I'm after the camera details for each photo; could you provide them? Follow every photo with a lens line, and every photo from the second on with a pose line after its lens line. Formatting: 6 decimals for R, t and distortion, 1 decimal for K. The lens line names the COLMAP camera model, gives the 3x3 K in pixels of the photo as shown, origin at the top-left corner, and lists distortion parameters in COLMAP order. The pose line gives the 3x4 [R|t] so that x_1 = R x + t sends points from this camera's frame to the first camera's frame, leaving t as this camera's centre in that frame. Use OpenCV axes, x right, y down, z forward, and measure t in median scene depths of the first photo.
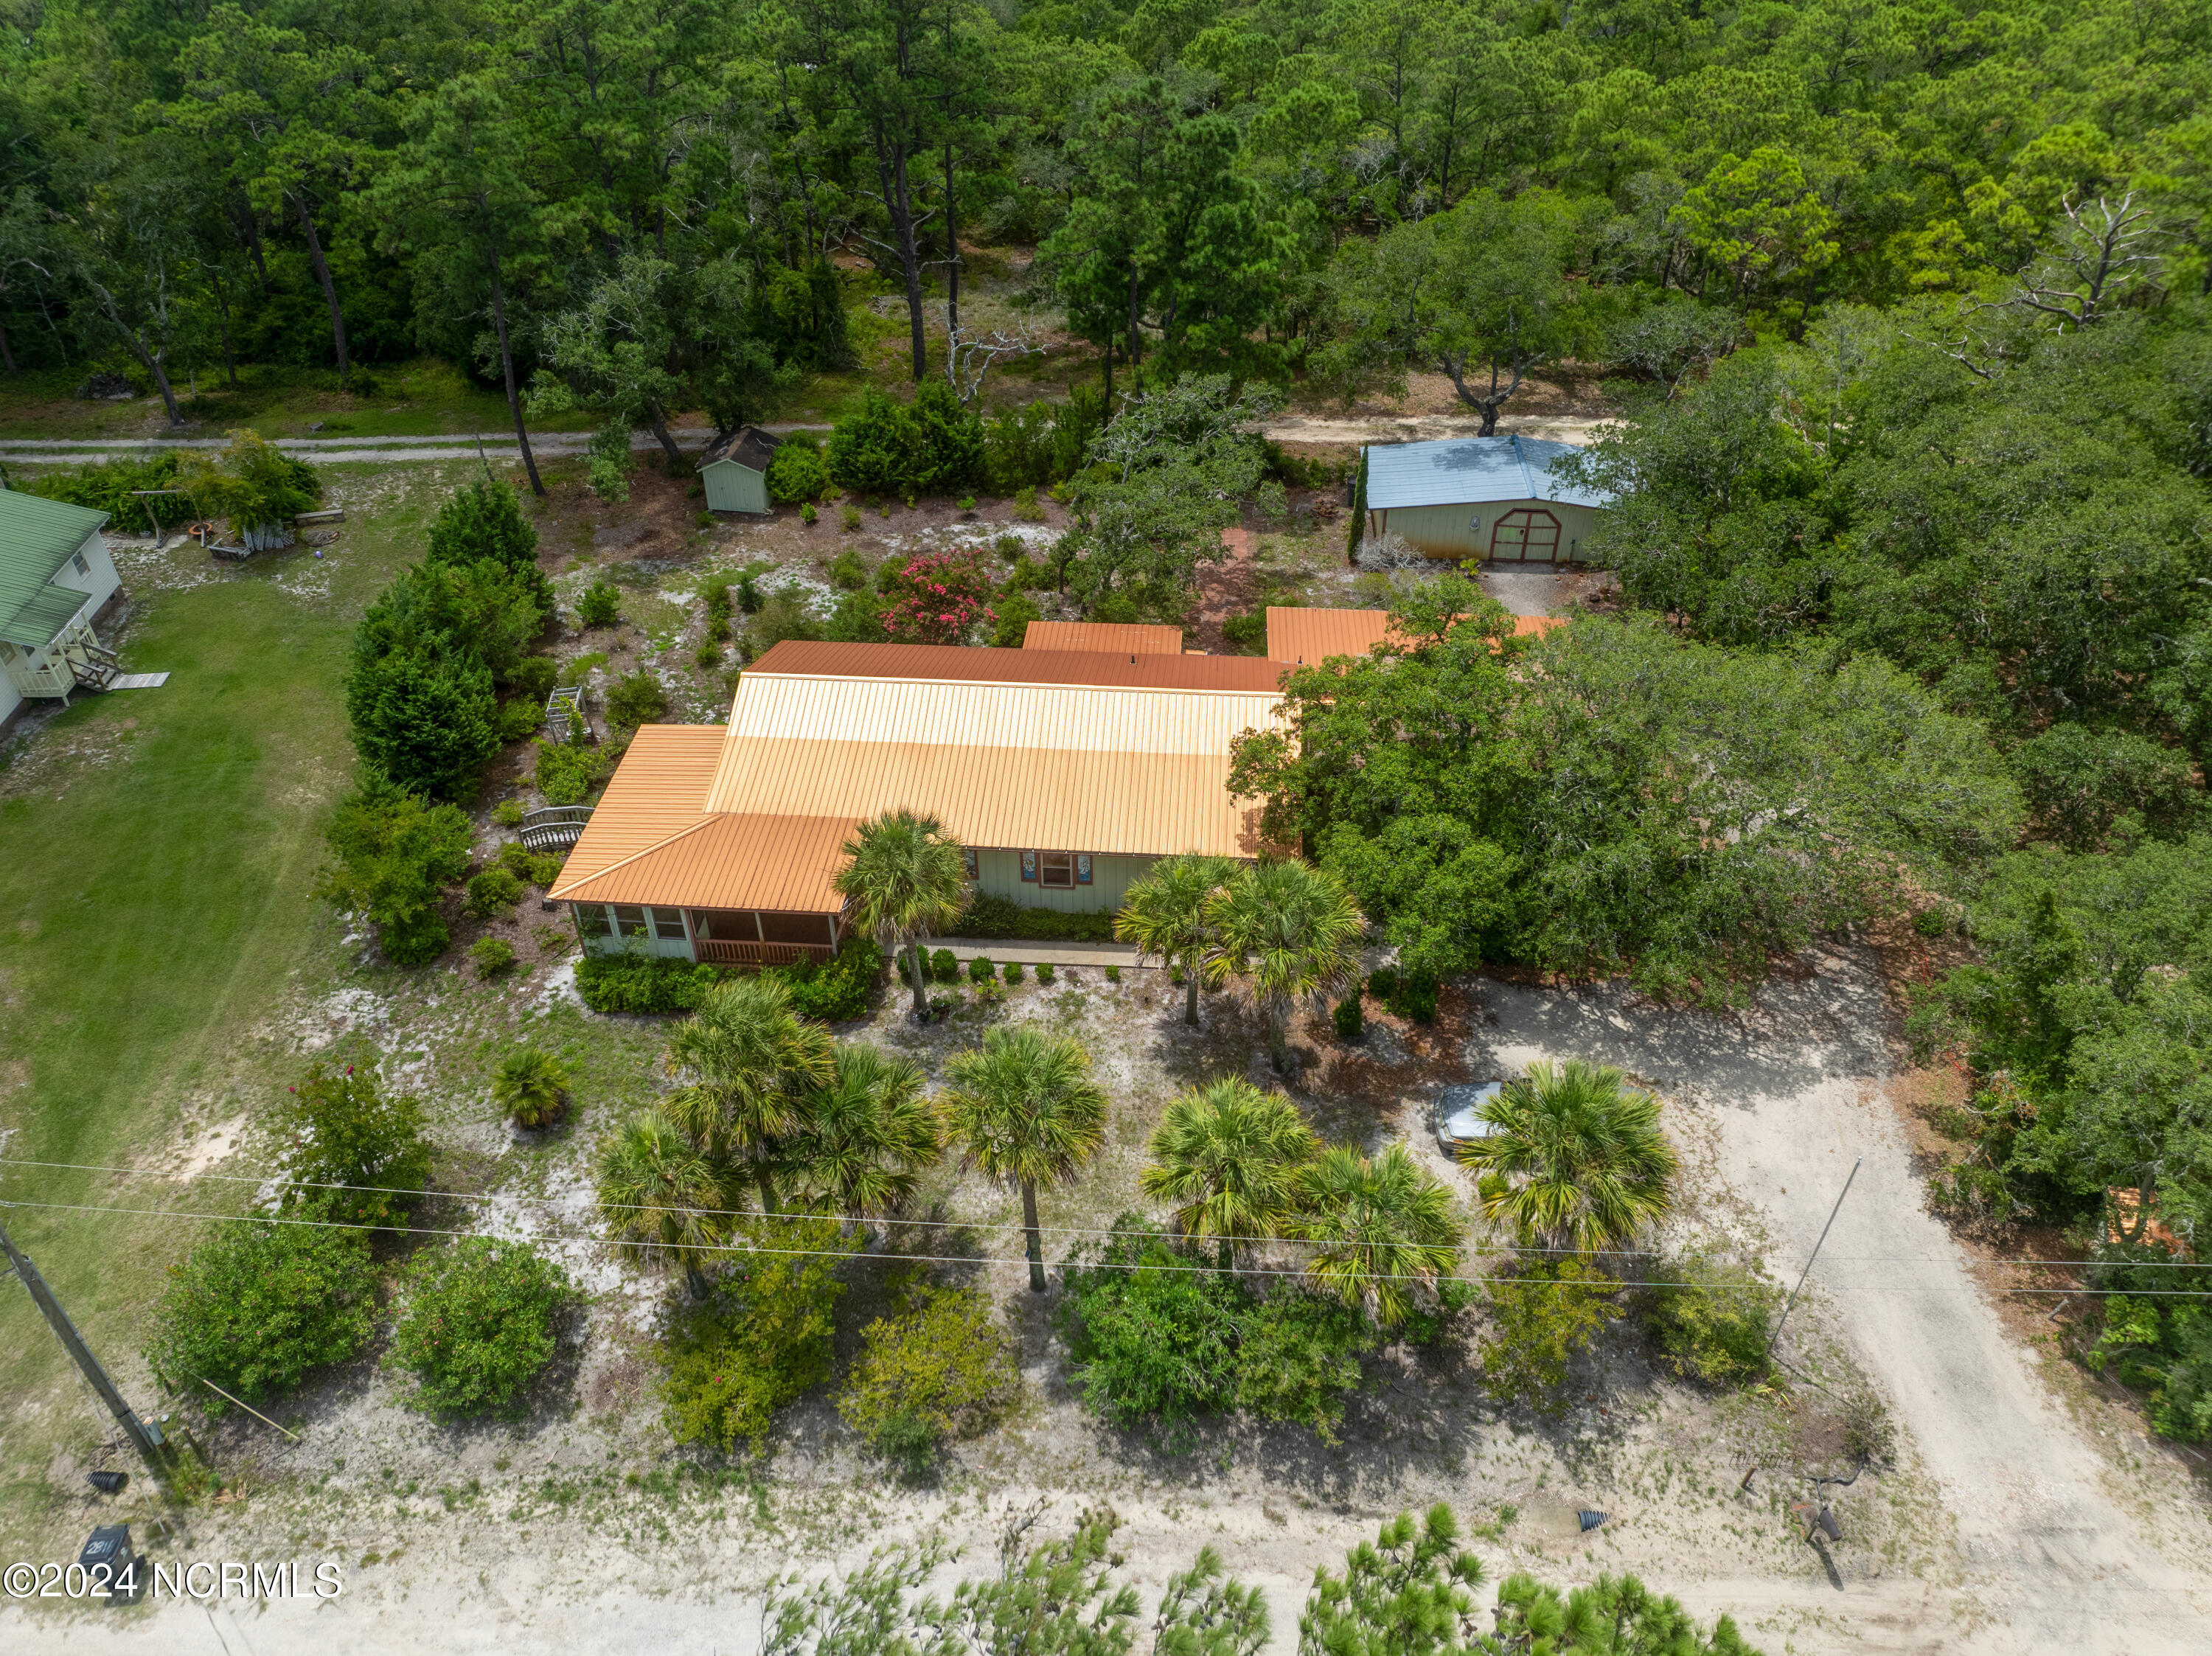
lens RADIAL K [[1558.9, 0, 1105.1], [0, 1558.9, 823.0], [0, 0, 1]] dist [-0.035551, -0.003556]
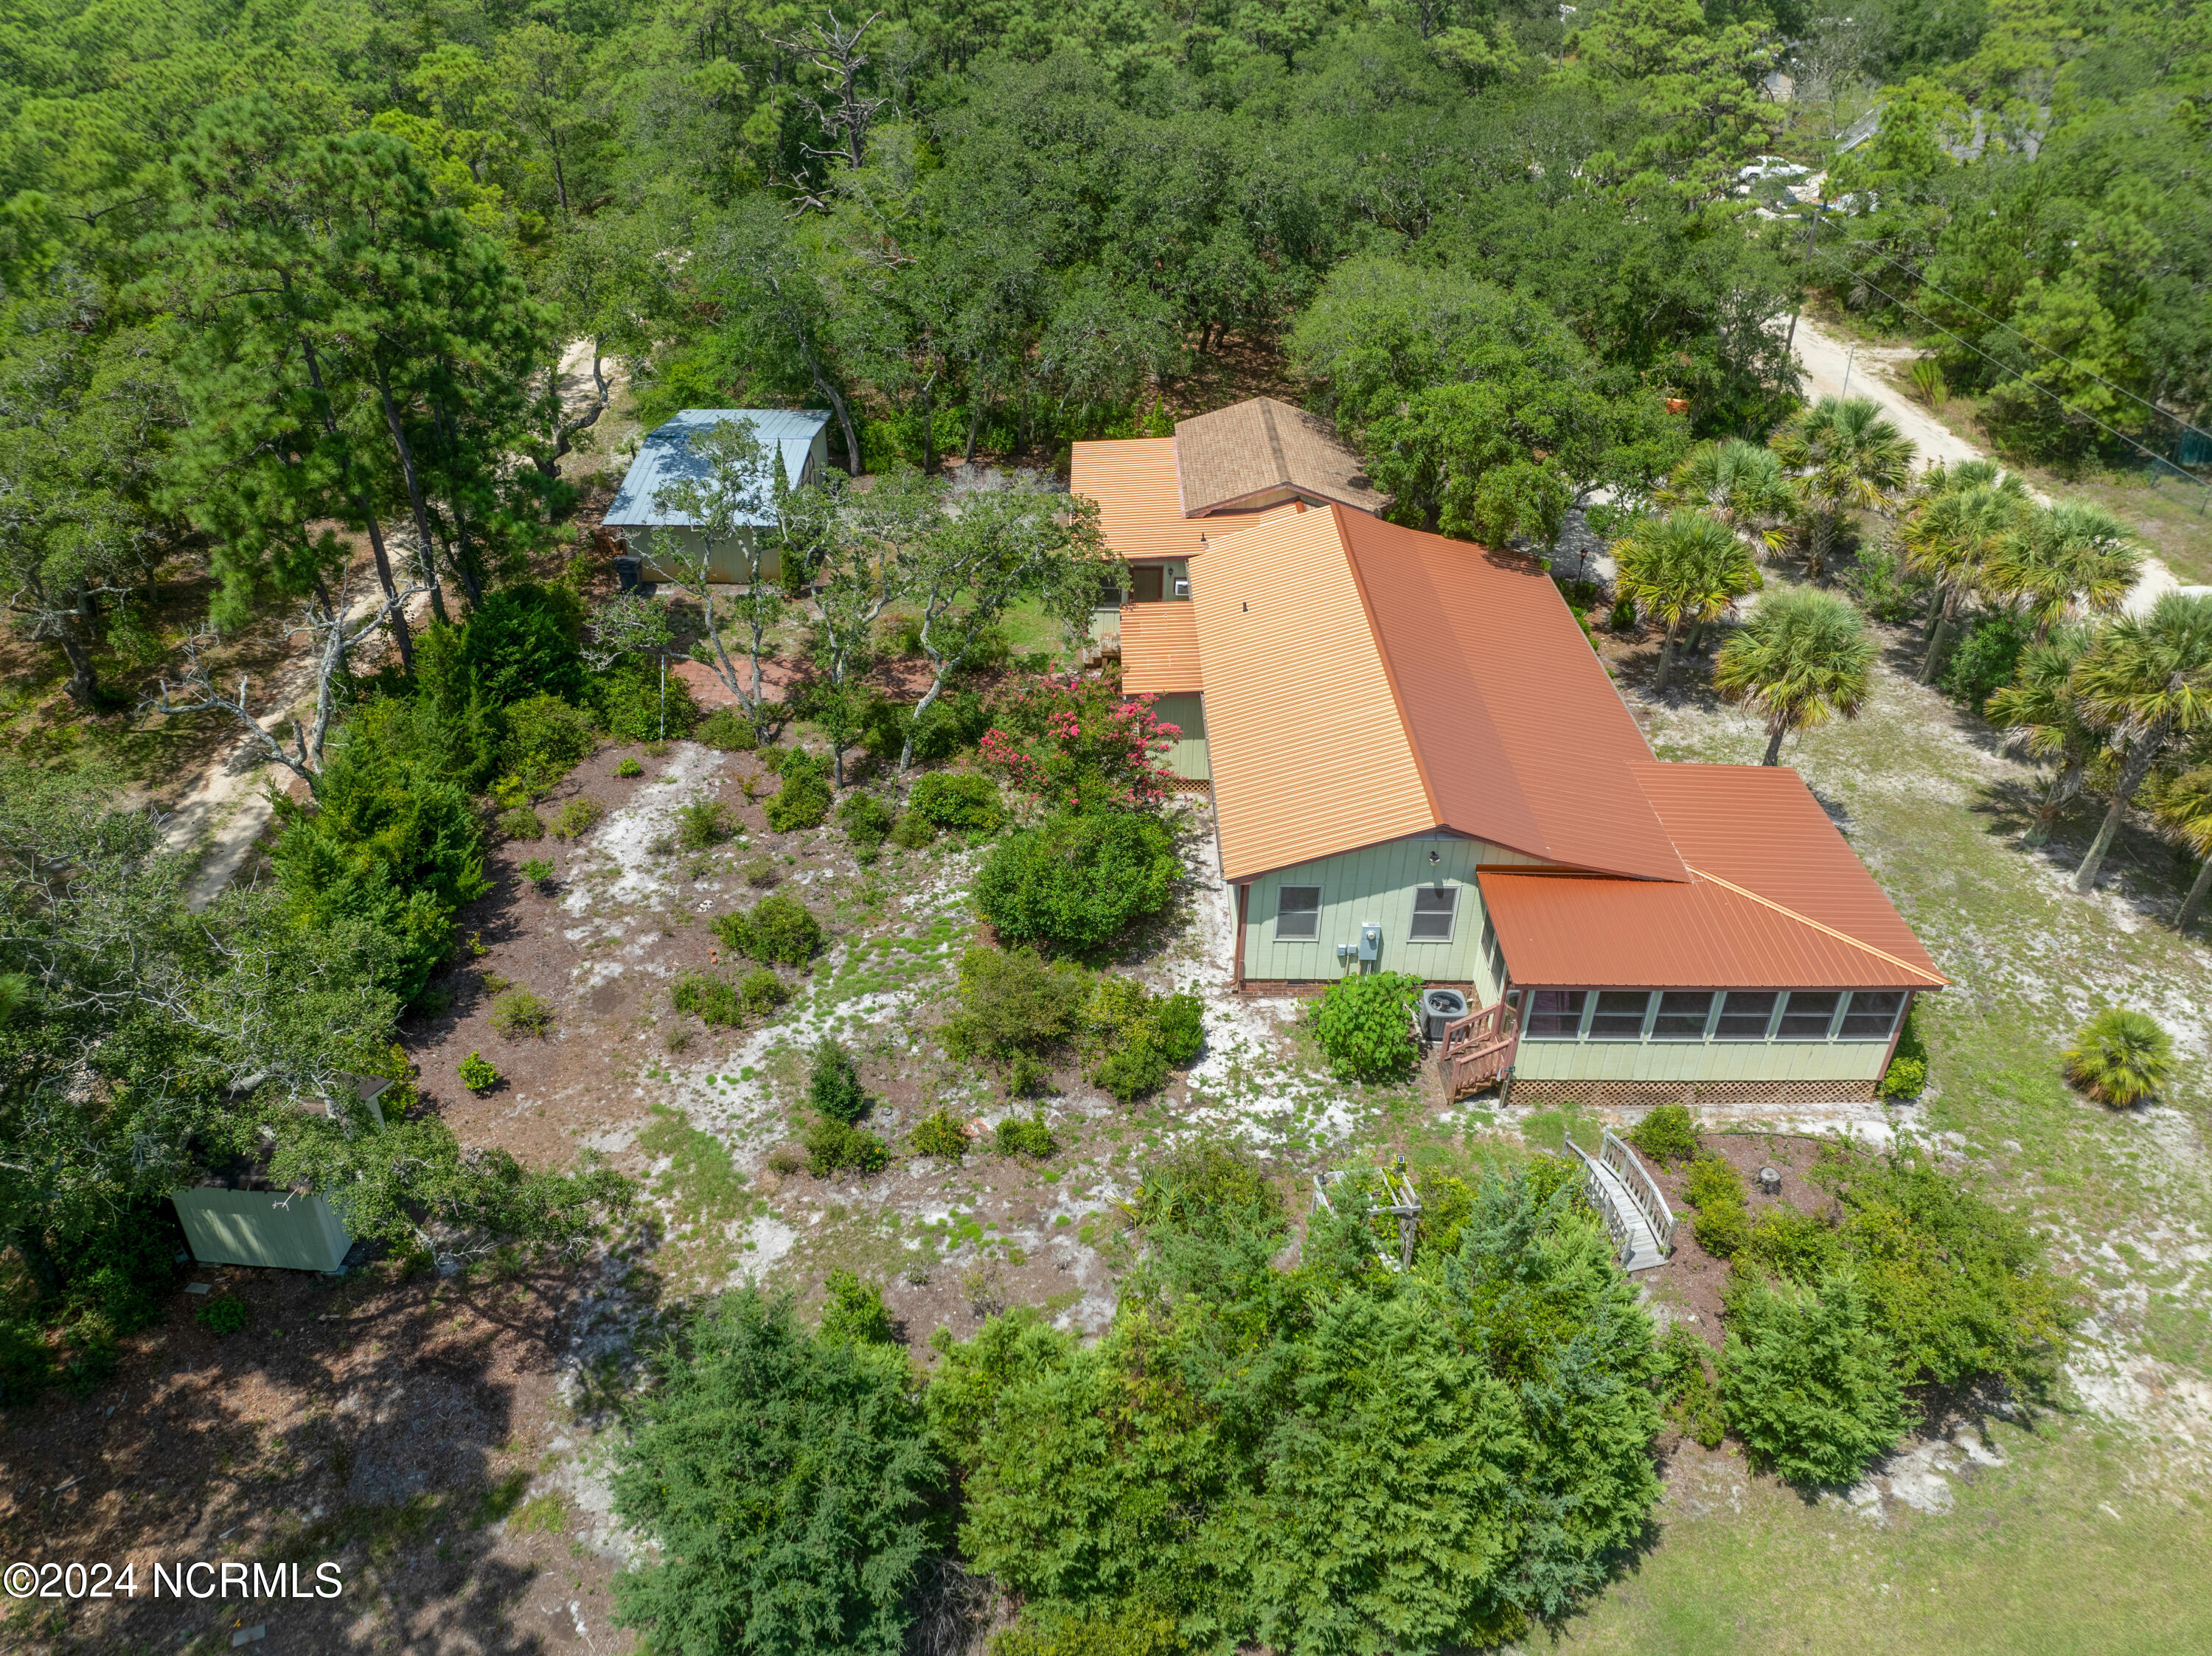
lens RADIAL K [[1557.7, 0, 1093.8], [0, 1557.7, 833.9], [0, 0, 1]] dist [-0.039569, -0.002339]
pose [[-0.073647, -0.540274, 0.838260, -0.857609], [0.607084, 0.642576, 0.467488, -0.540918], [-0.791217, 0.543324, 0.280668, 1.056027]]
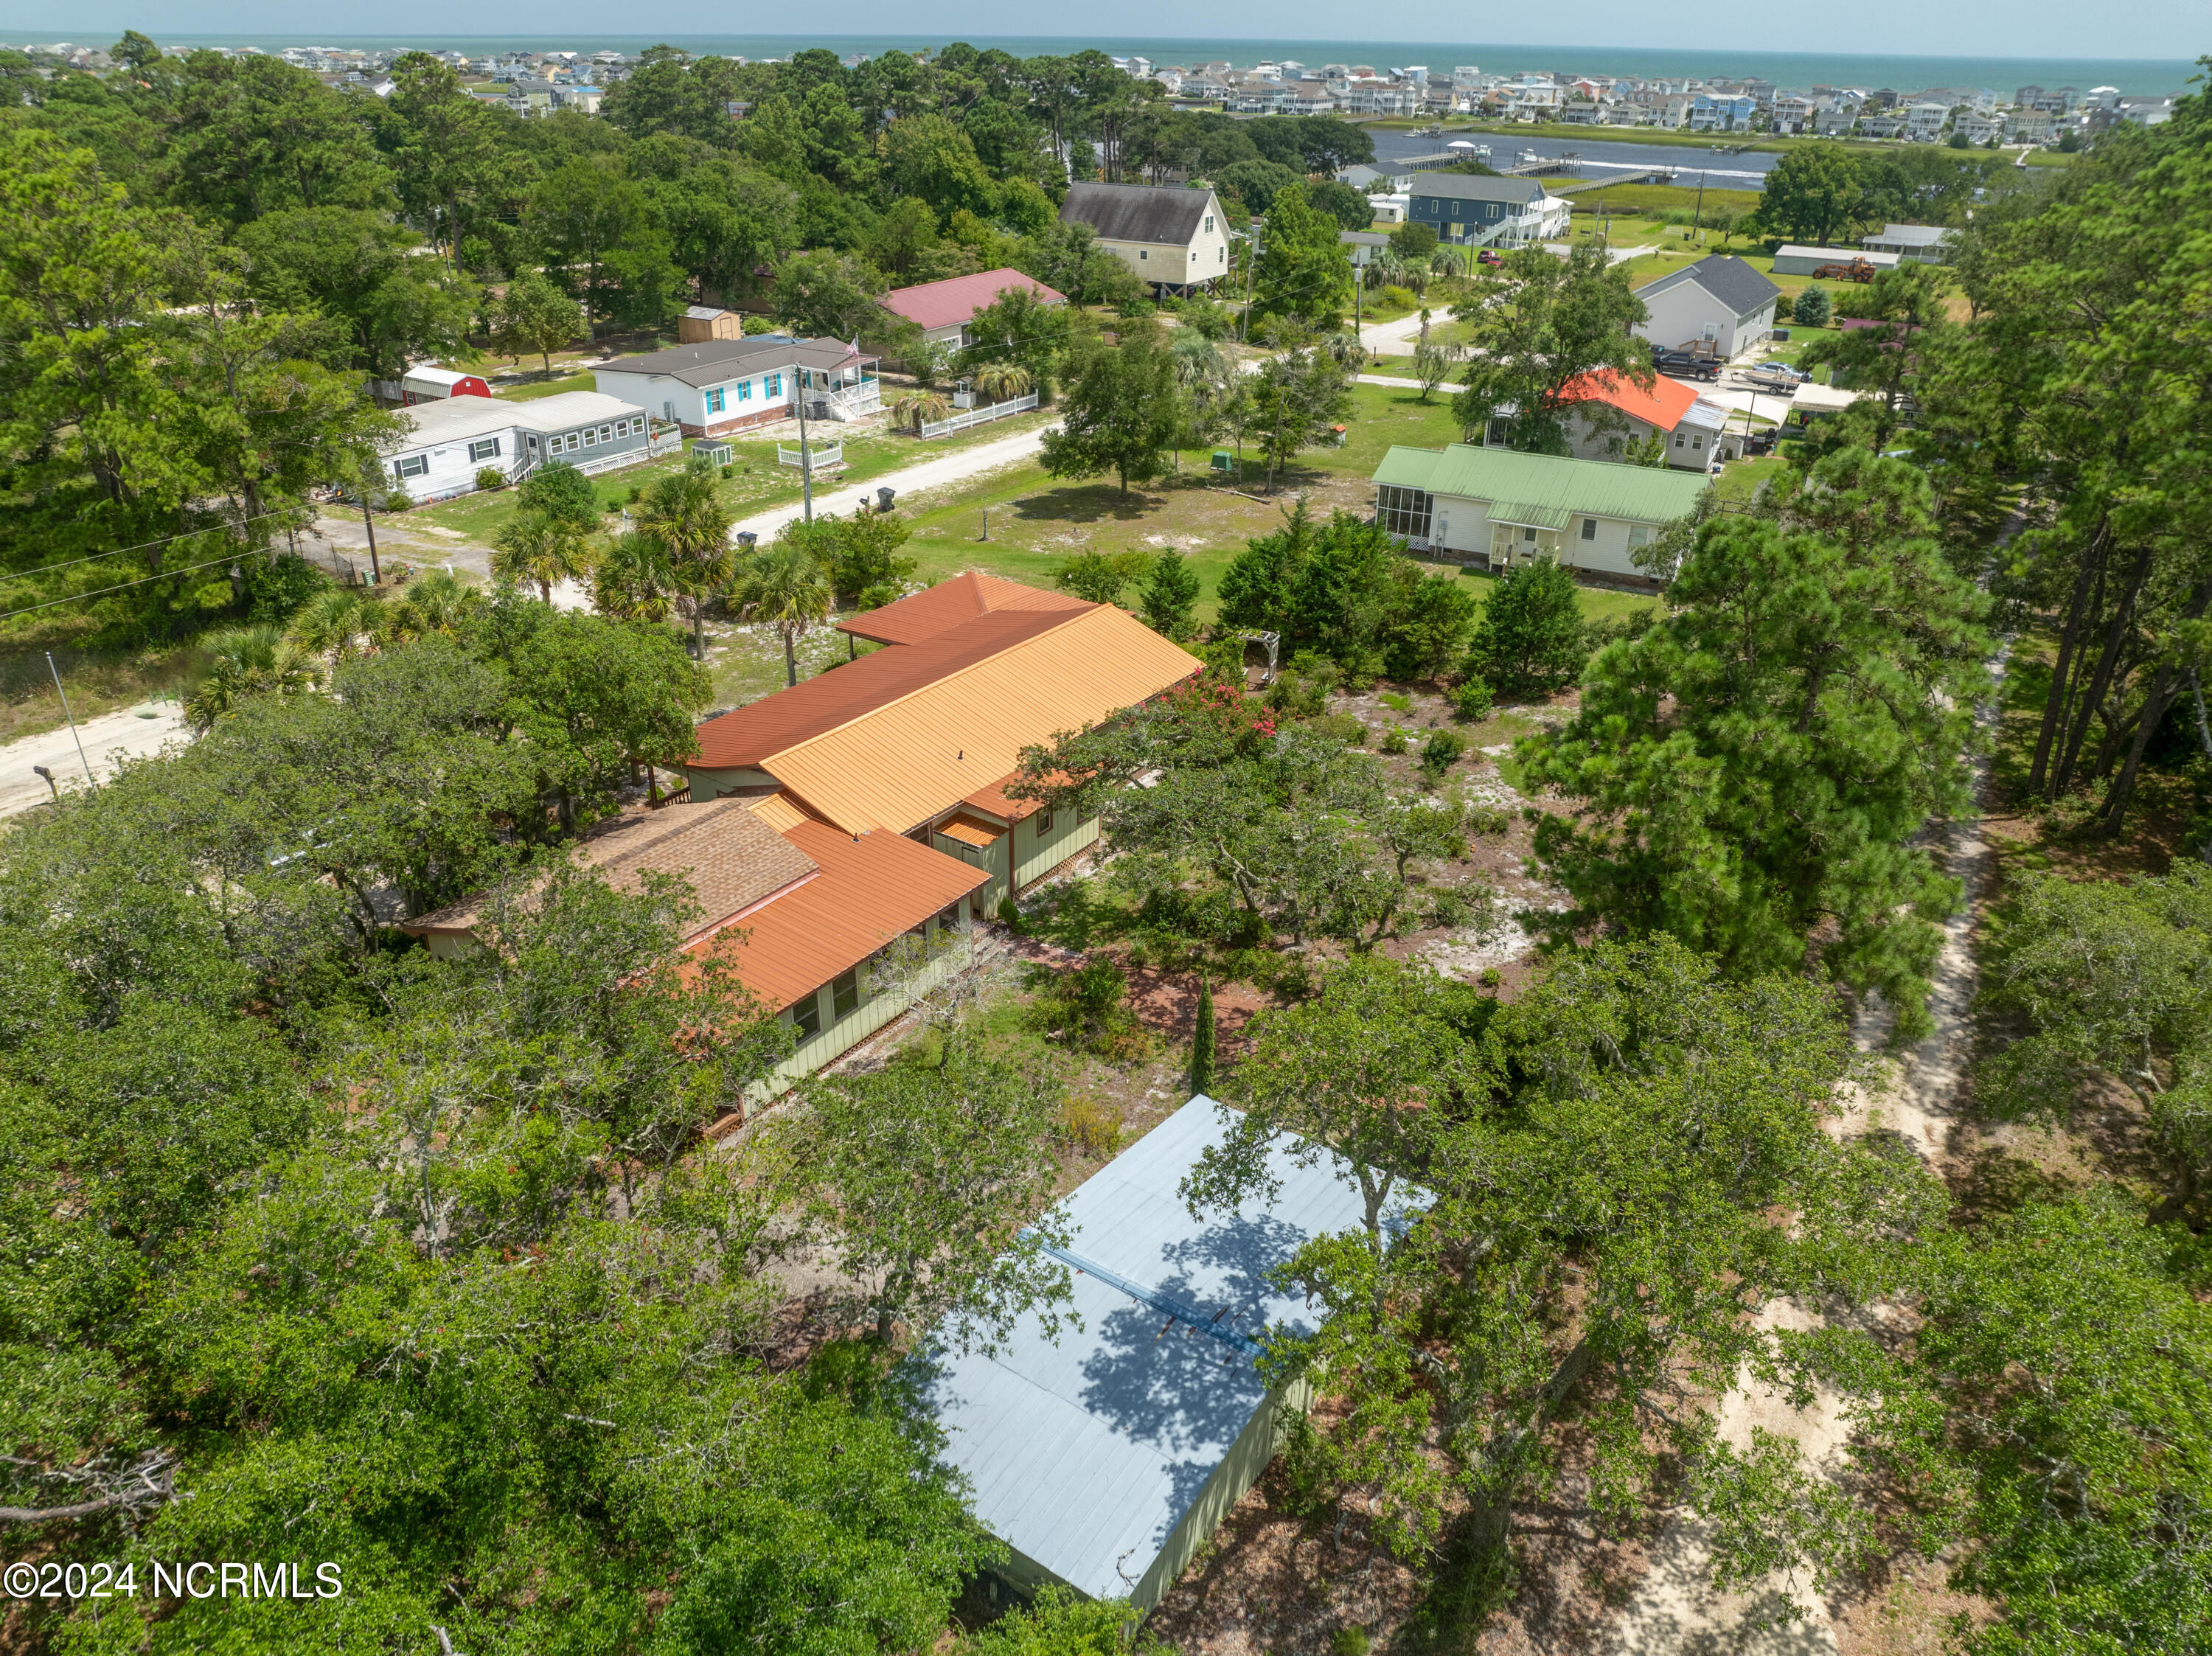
lens RADIAL K [[1558.9, 0, 1105.1], [0, 1558.9, 823.0], [0, 0, 1]] dist [-0.035551, -0.003556]
pose [[-0.513641, 0.390426, -0.764029, 0.823058], [-0.535087, 0.550330, 0.640952, -0.851761], [0.670712, 0.738041, -0.073761, 1.360339]]
